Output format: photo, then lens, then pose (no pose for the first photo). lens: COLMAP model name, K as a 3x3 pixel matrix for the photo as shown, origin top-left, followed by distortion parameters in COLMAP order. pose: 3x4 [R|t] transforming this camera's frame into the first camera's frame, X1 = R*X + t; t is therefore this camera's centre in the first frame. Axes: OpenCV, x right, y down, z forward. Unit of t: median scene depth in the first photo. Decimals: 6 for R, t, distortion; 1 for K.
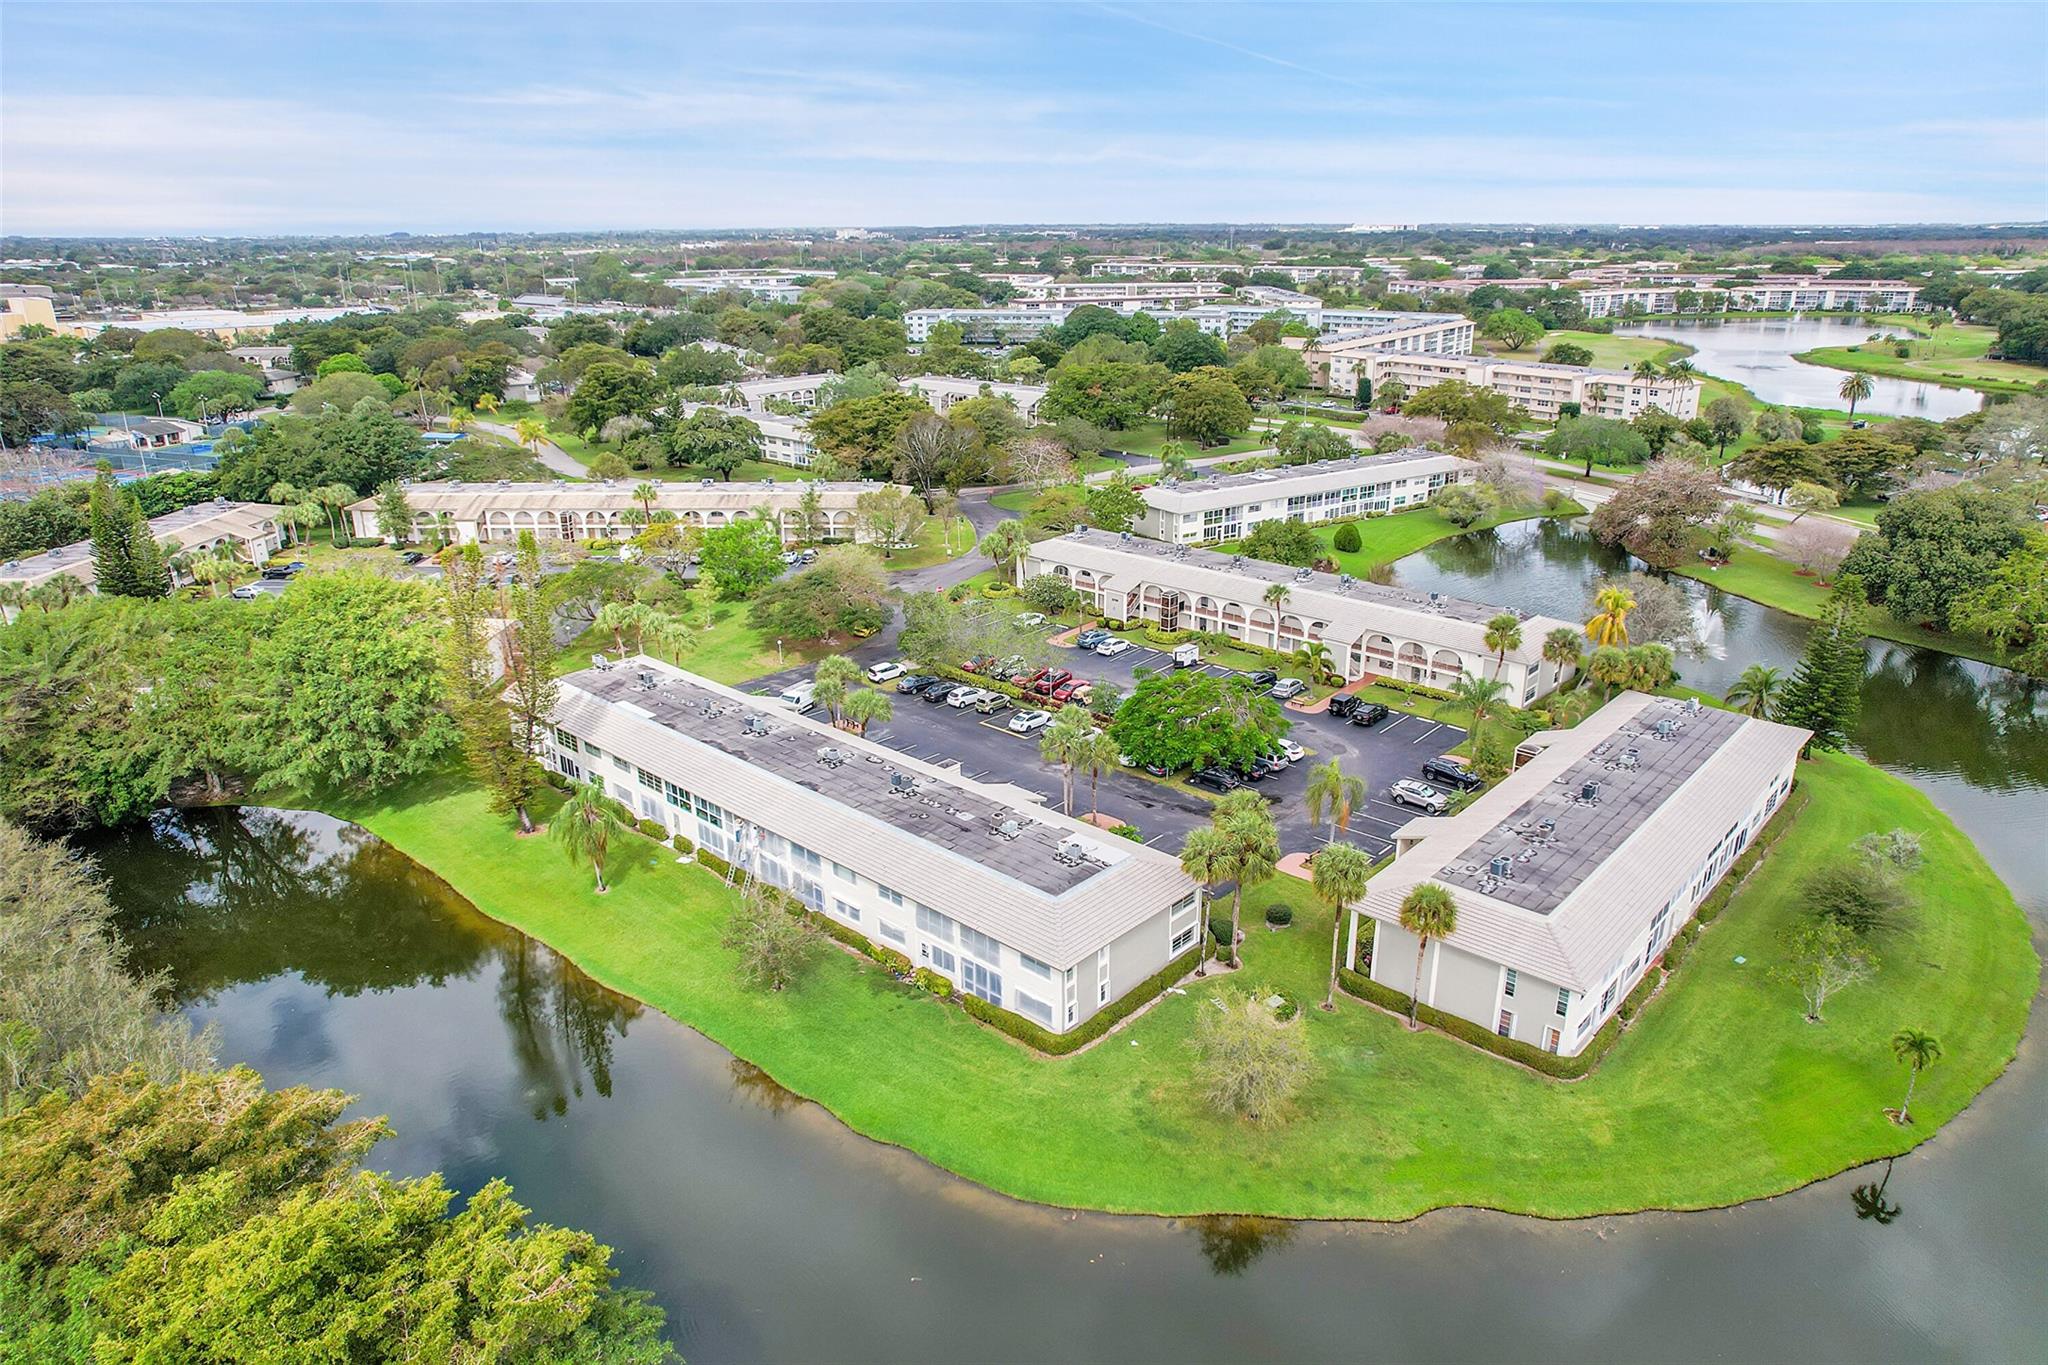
lens RADIAL K [[1305.7, 0, 1026.7], [0, 1305.7, 683.0], [0, 0, 1]] dist [-0.021536, 0.002505]
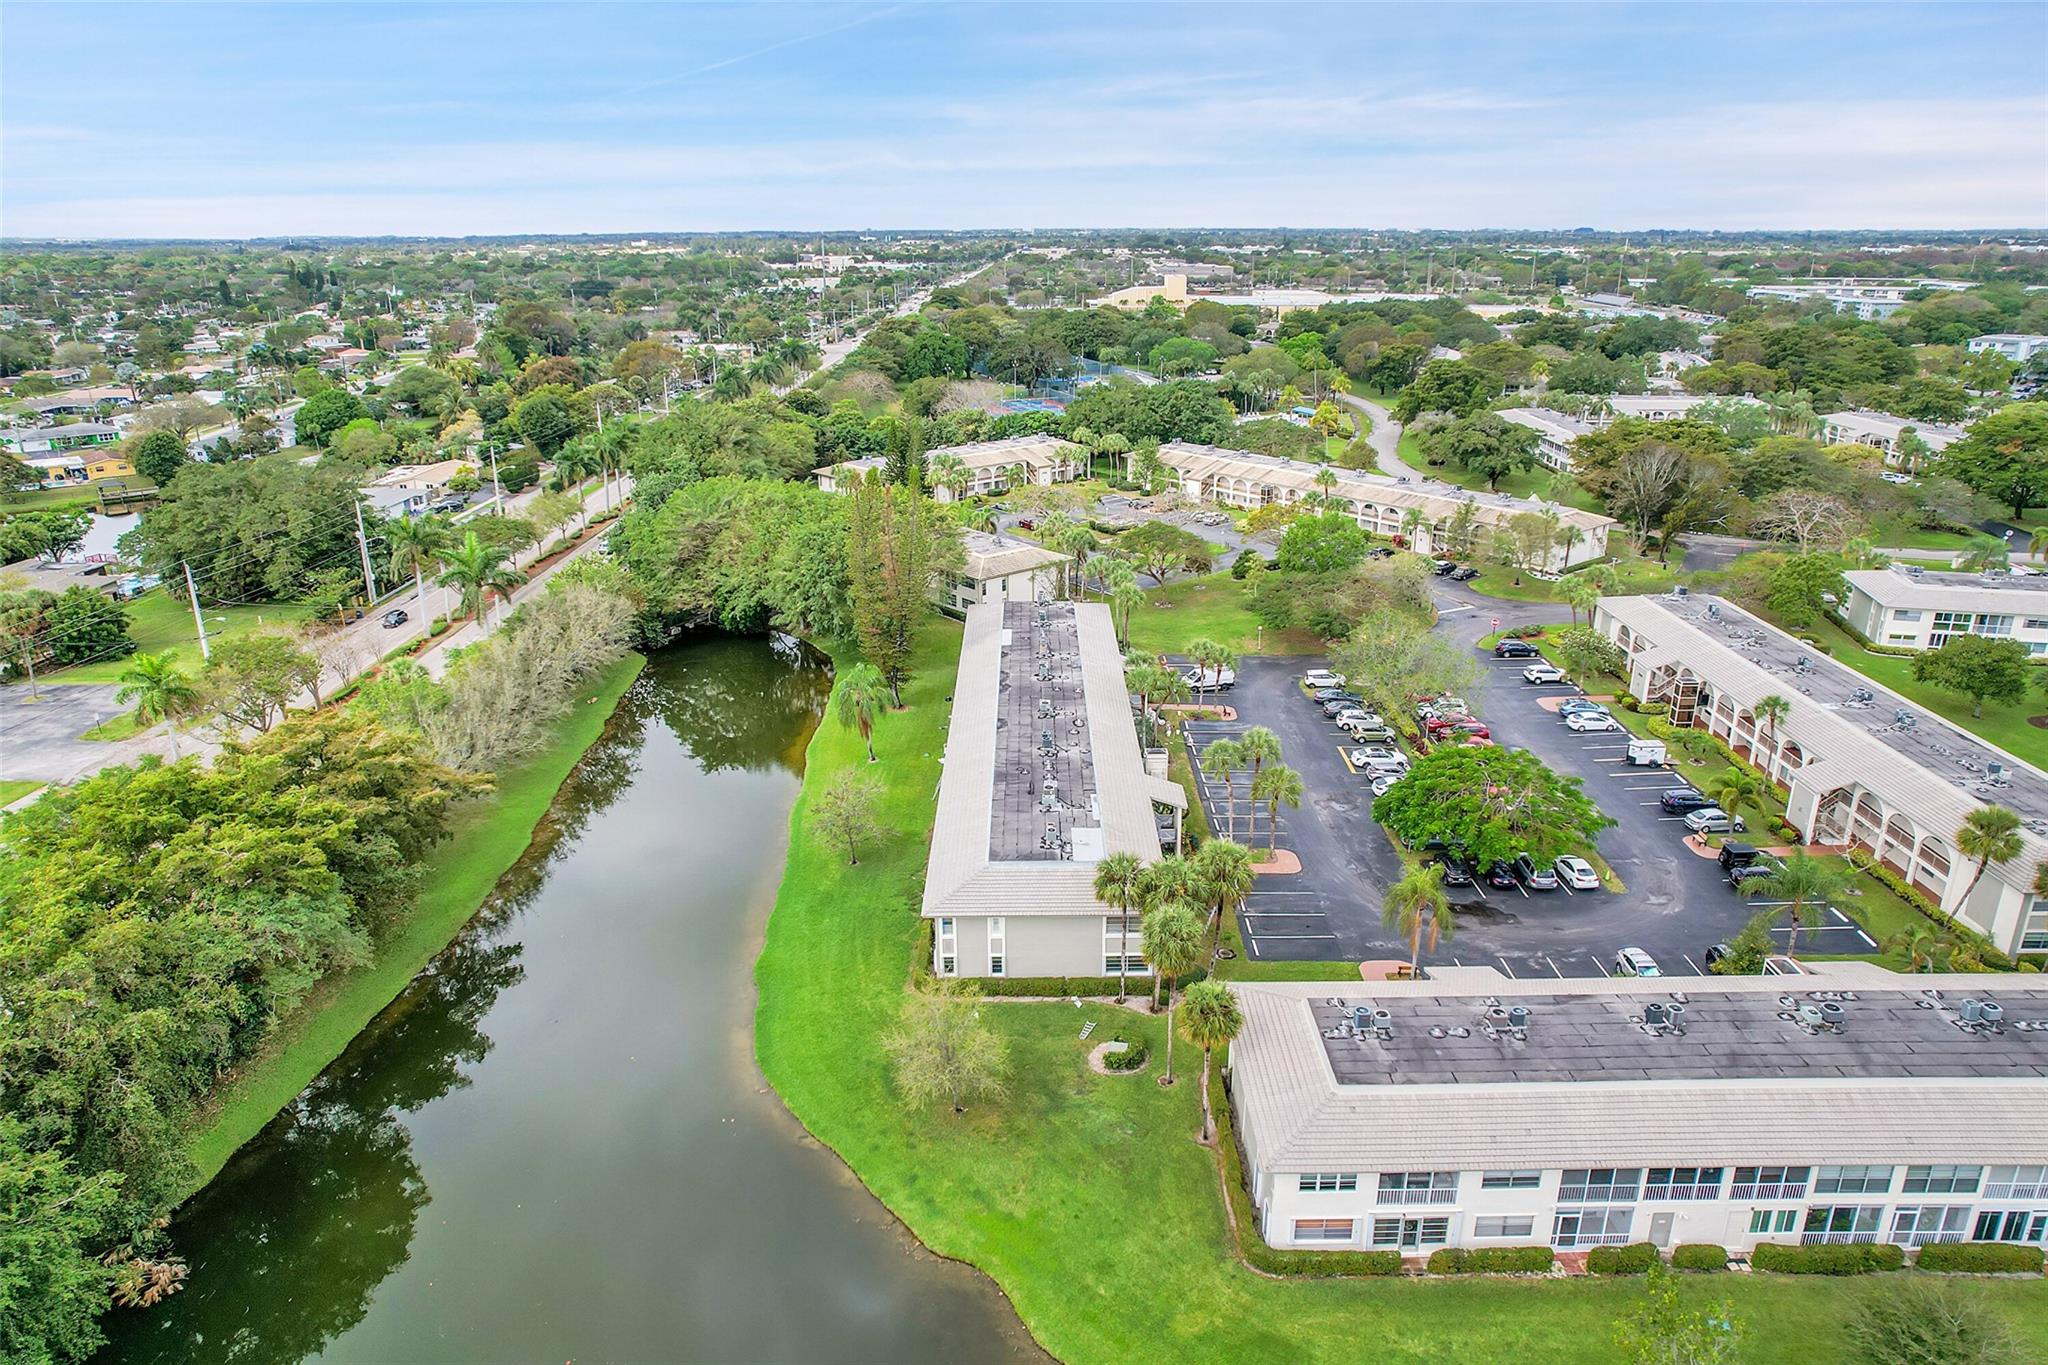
lens RADIAL K [[1305.7, 0, 1031.2], [0, 1305.7, 681.9], [0, 0, 1]] dist [-0.021536, 0.002505]
pose [[0.684755, 0.250989, -0.684190, 0.379237], [-0.249475, 0.962832, 0.103525, -0.048702], [0.684743, 0.099799, 0.721919, 0.129001]]
